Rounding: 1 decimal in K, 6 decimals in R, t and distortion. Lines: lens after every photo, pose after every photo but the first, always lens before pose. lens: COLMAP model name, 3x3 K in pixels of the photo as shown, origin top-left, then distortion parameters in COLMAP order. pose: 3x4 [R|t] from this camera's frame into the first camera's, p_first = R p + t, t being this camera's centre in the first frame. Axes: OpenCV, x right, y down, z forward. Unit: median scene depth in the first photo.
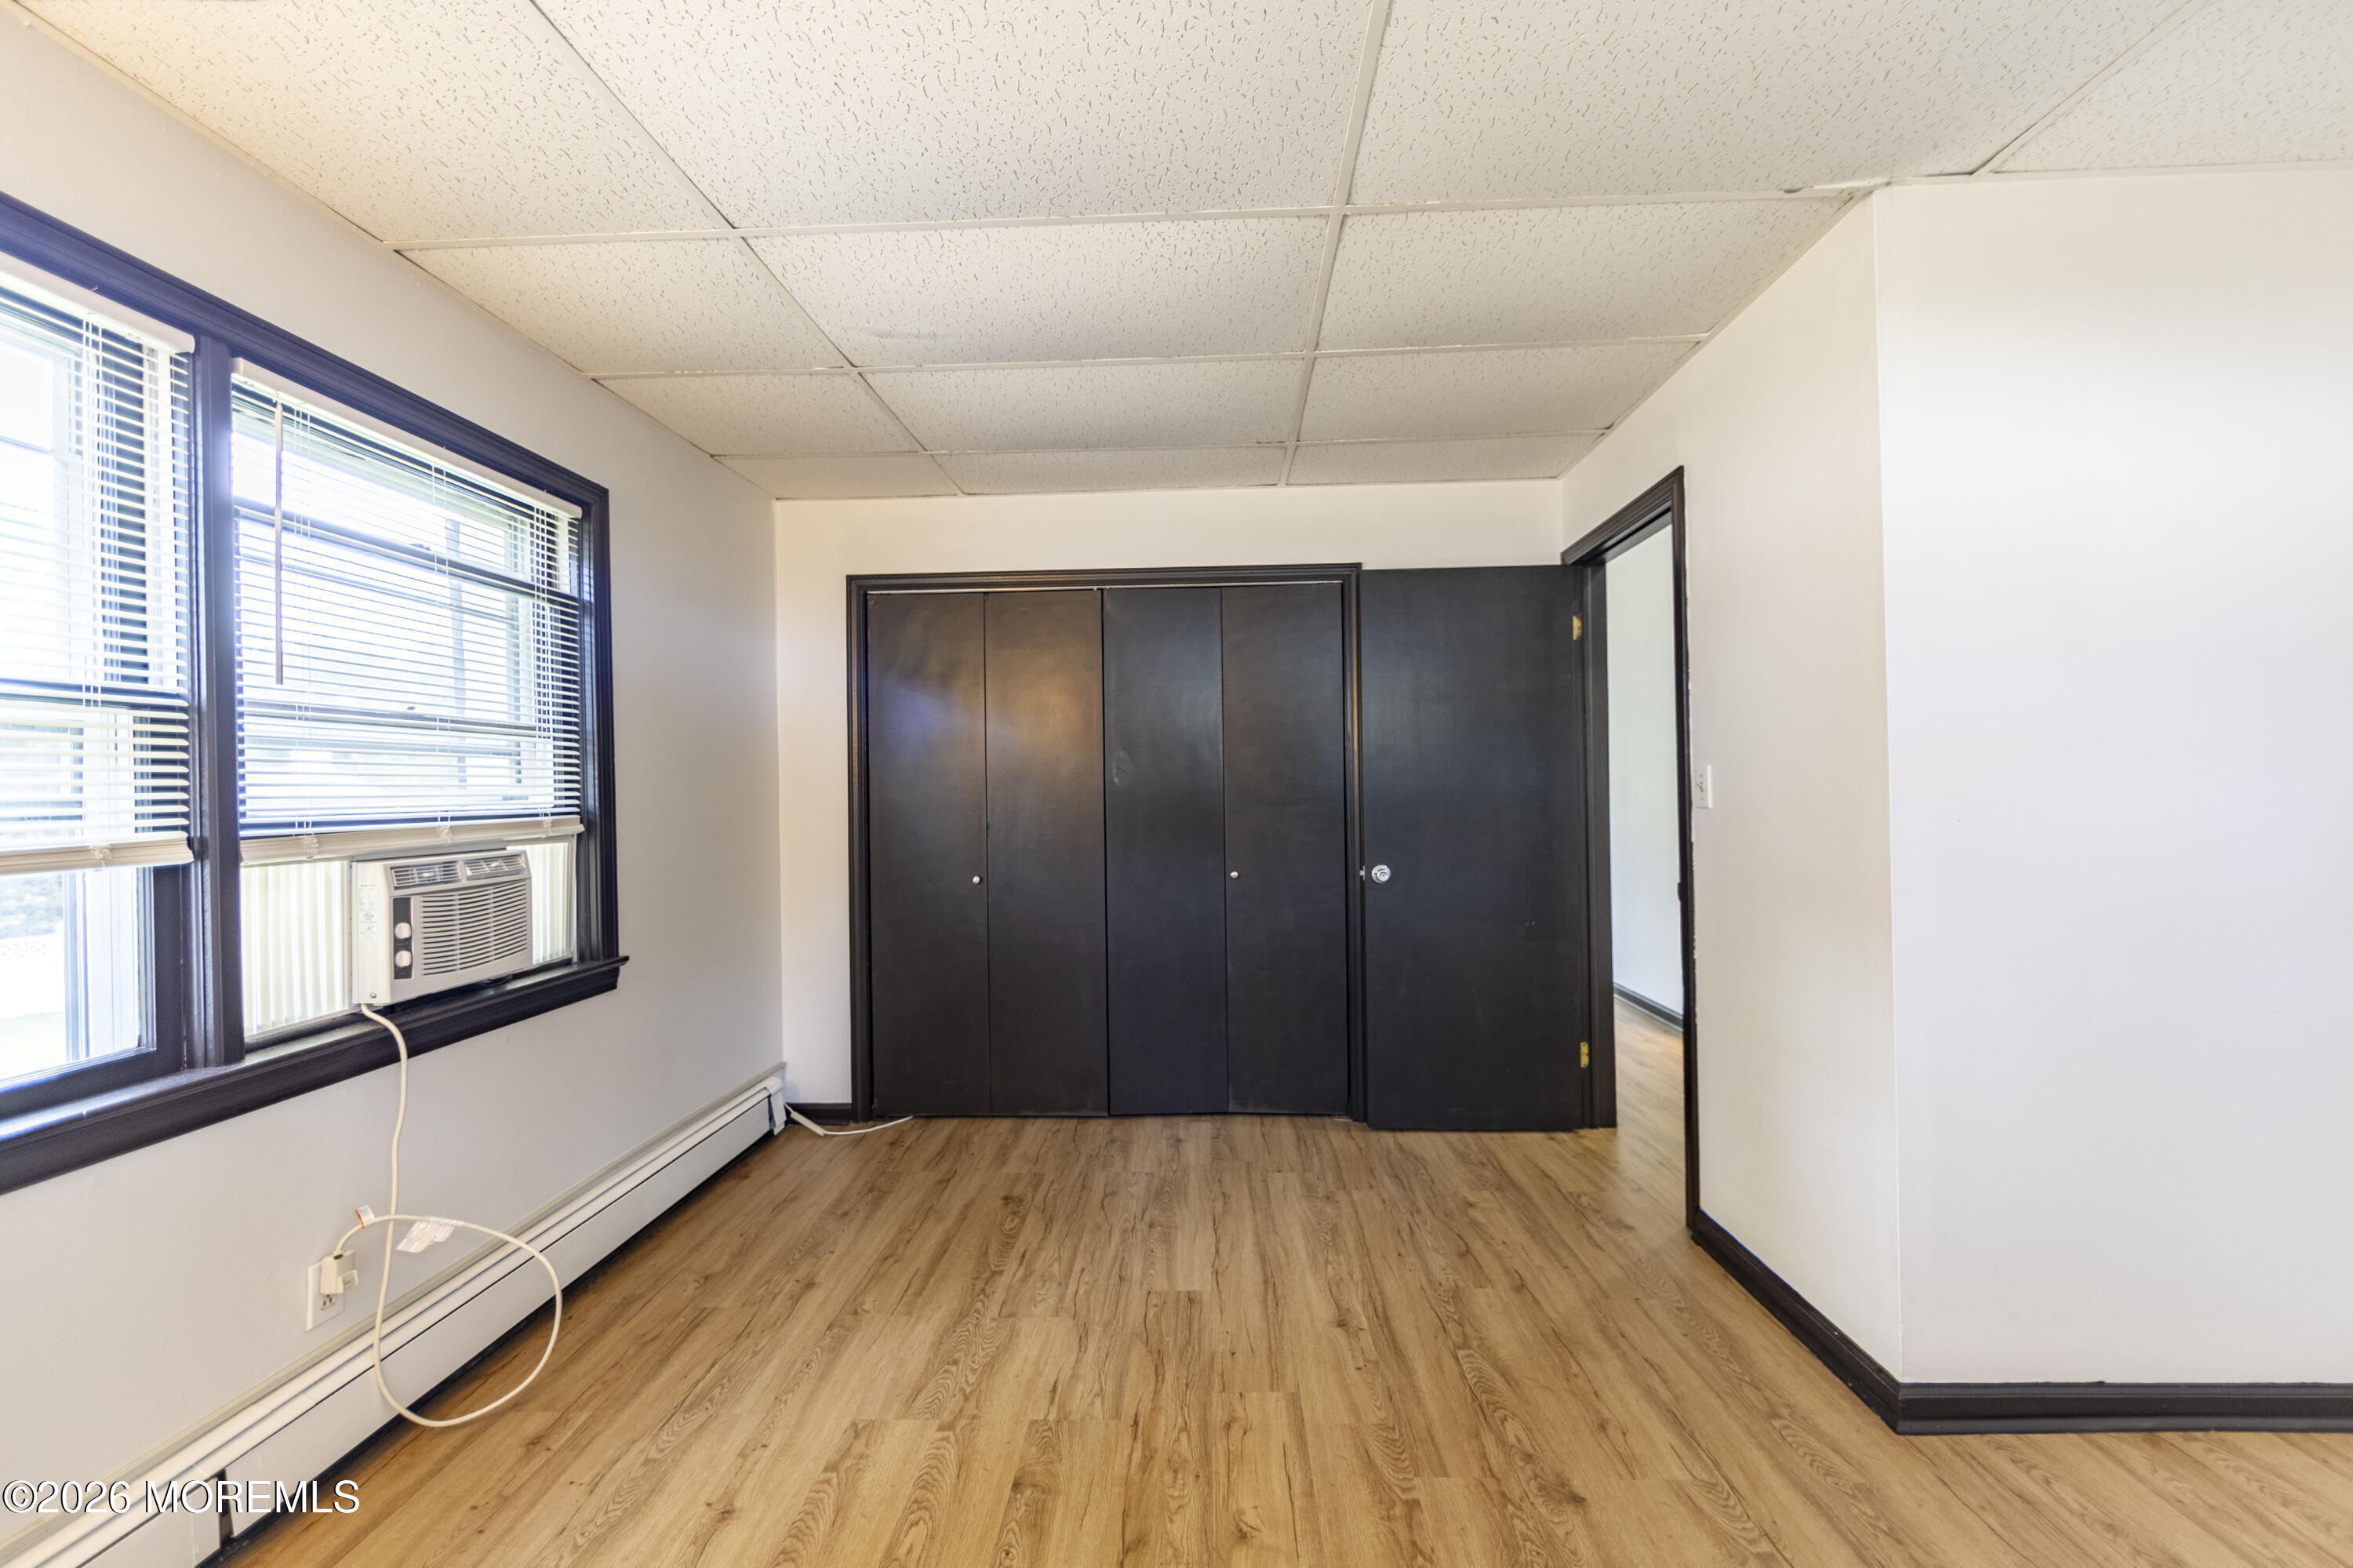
lens RADIAL K [[951.5, 0, 1181.7], [0, 951.5, 788.4], [0, 0, 1]] dist [-0.001459, -0.000015]
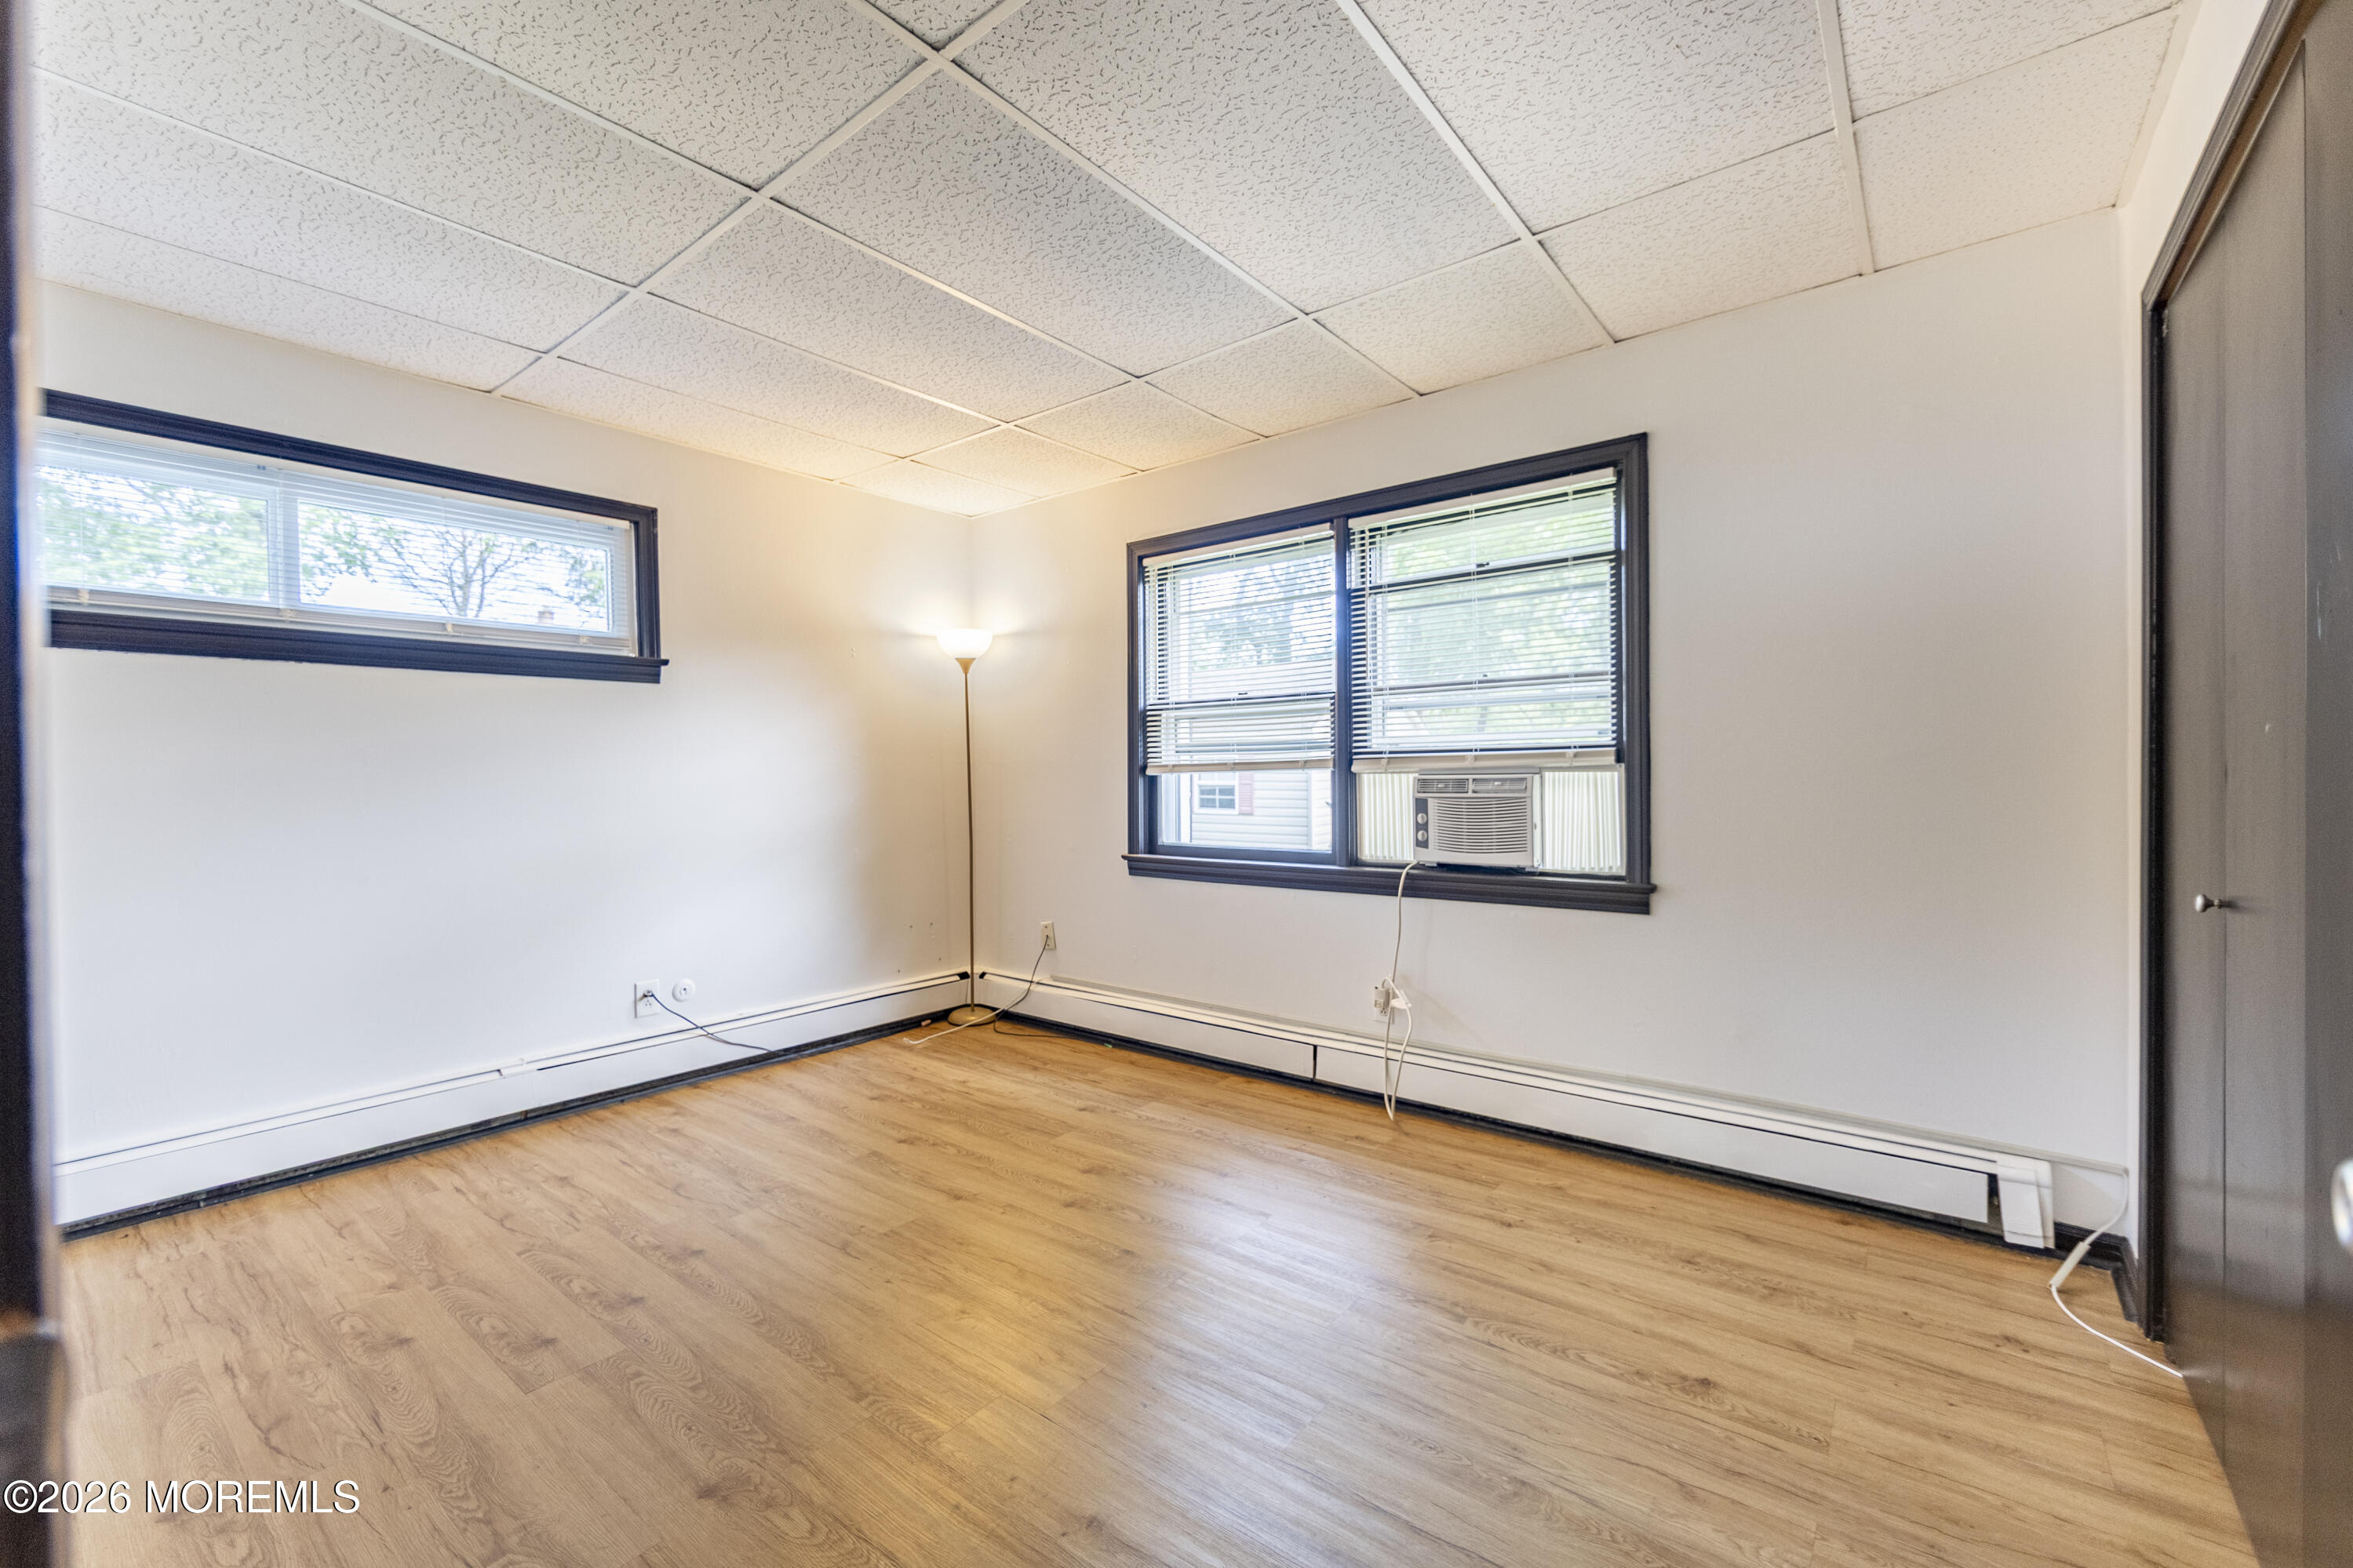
lens RADIAL K [[951.4, 0, 1181.7], [0, 951.4, 788.4], [0, 0, 1]] dist [-0.001459, -0.000015]
pose [[-0.596245, 0.037406, -0.801931, 0.582188], [0.022694, 0.999300, 0.029739, 0.031721], [0.802482, -0.000468, -0.596677, 1.307327]]
